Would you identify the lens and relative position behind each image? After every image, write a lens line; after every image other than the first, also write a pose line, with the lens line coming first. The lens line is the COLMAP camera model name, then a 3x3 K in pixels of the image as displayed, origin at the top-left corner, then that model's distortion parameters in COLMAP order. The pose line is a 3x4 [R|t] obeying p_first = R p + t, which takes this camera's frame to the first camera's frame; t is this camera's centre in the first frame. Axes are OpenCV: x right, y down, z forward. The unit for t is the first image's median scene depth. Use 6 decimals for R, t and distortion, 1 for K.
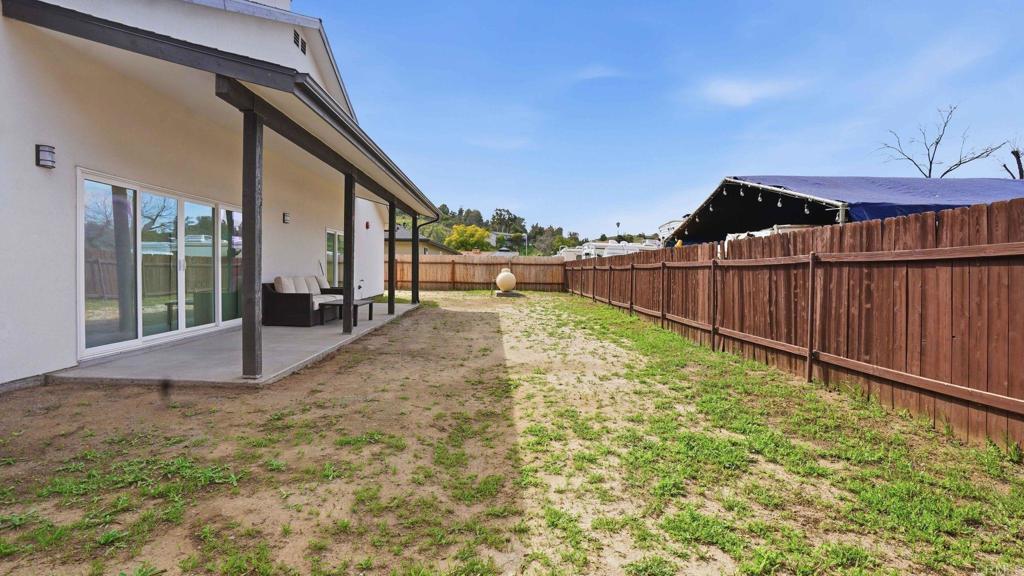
lens RADIAL K [[492.0, 0, 508.7], [0, 492.0, 274.5], [0, 0, 1]] dist [-0.066107, 0.023651]
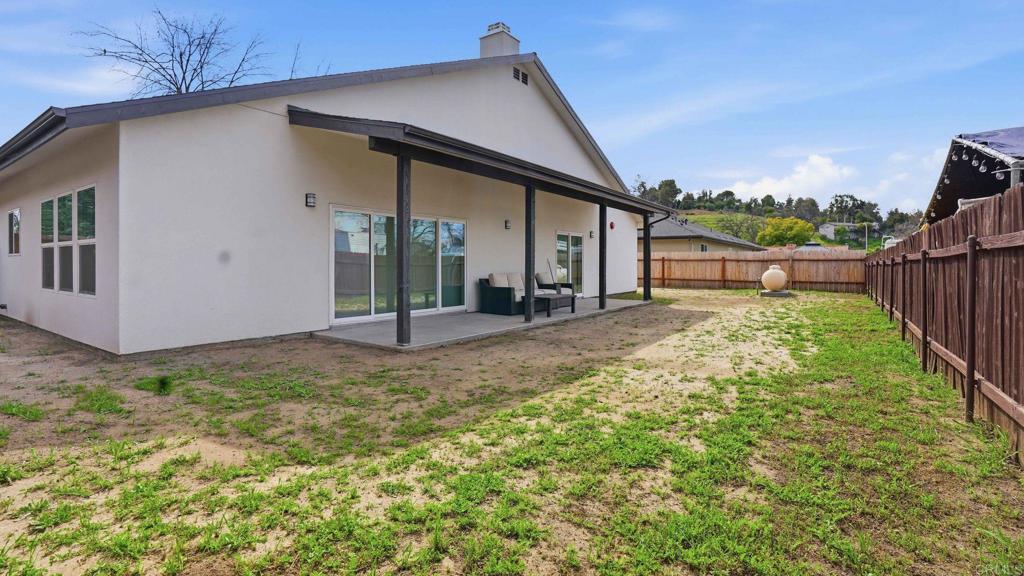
lens RADIAL K [[492.0, 0, 508.7], [0, 492.0, 274.5], [0, 0, 1]] dist [-0.066107, 0.023651]
pose [[0.799671, -0.000266, -0.600438, 0.212712], [0.002067, 0.999995, 0.002309, 0.002626], [0.600434, -0.003087, 0.799668, 0.018538]]
